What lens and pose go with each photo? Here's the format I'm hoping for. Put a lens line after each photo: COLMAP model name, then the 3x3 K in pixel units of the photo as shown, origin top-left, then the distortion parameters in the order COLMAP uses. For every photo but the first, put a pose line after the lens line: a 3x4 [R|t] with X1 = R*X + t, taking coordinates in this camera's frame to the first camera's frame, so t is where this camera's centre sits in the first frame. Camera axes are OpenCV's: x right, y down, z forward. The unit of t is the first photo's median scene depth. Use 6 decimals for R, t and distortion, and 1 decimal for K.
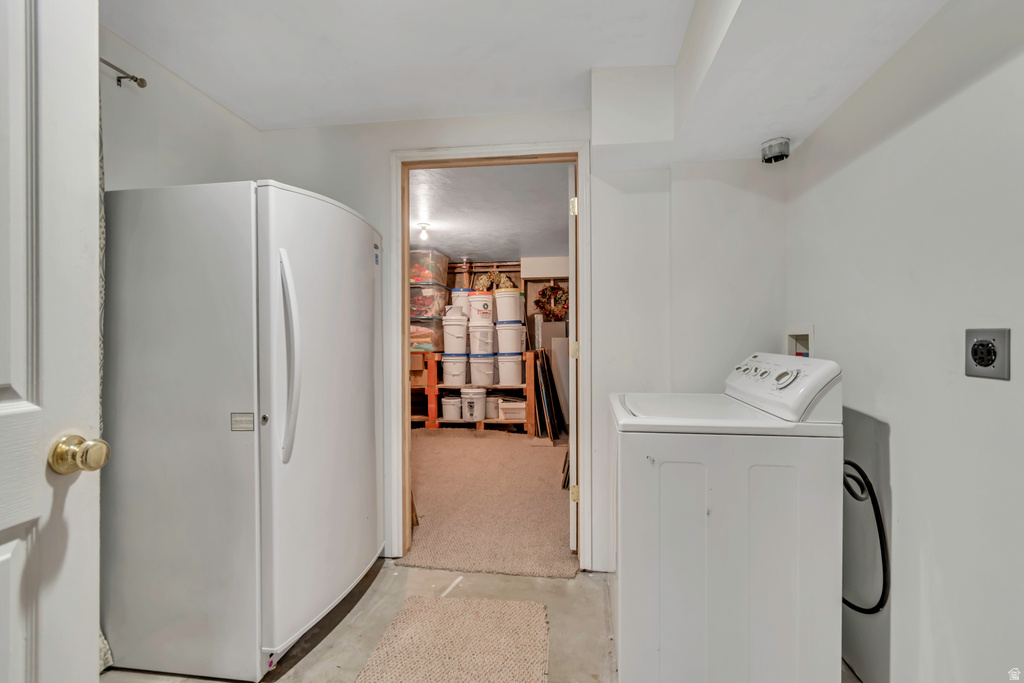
lens RADIAL K [[458.5, 0, 514.2], [0, 458.5, 344.3], [0, 0, 1]] dist [0.000057, 0.000145]
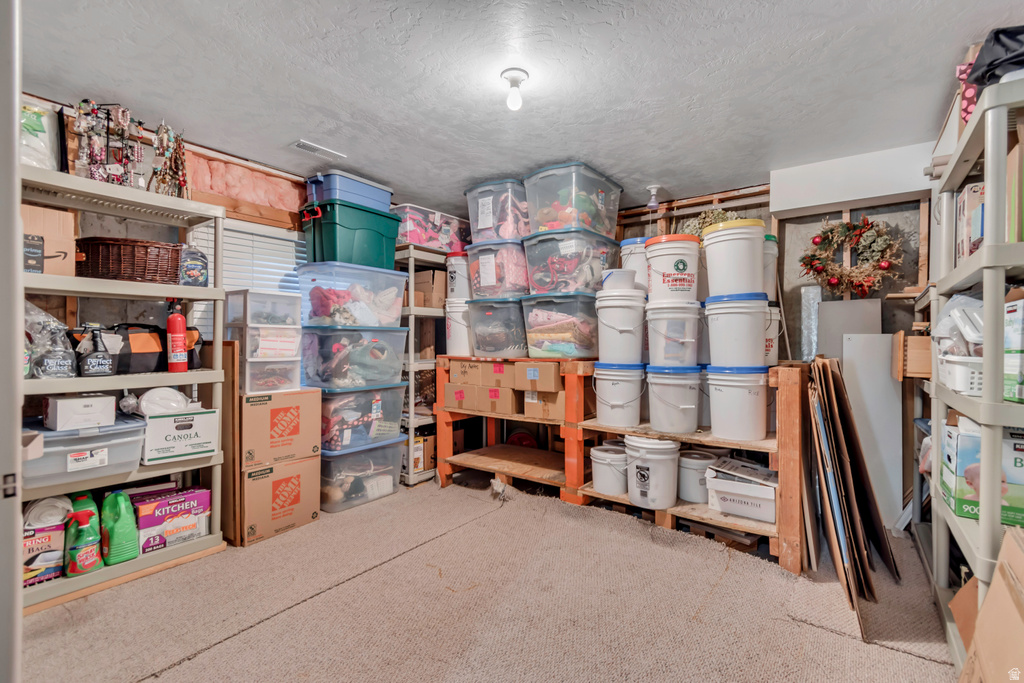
lens RADIAL K [[458.5, 0, 512.4], [0, 458.5, 340.1], [0, 0, 1]] dist [0.000057, 0.000145]
pose [[0.873204, 0.013457, -0.487169, 0.017038], [-0.013742, 0.999901, 0.002991, -0.005478], [0.487161, 0.004083, 0.873303, 0.496455]]
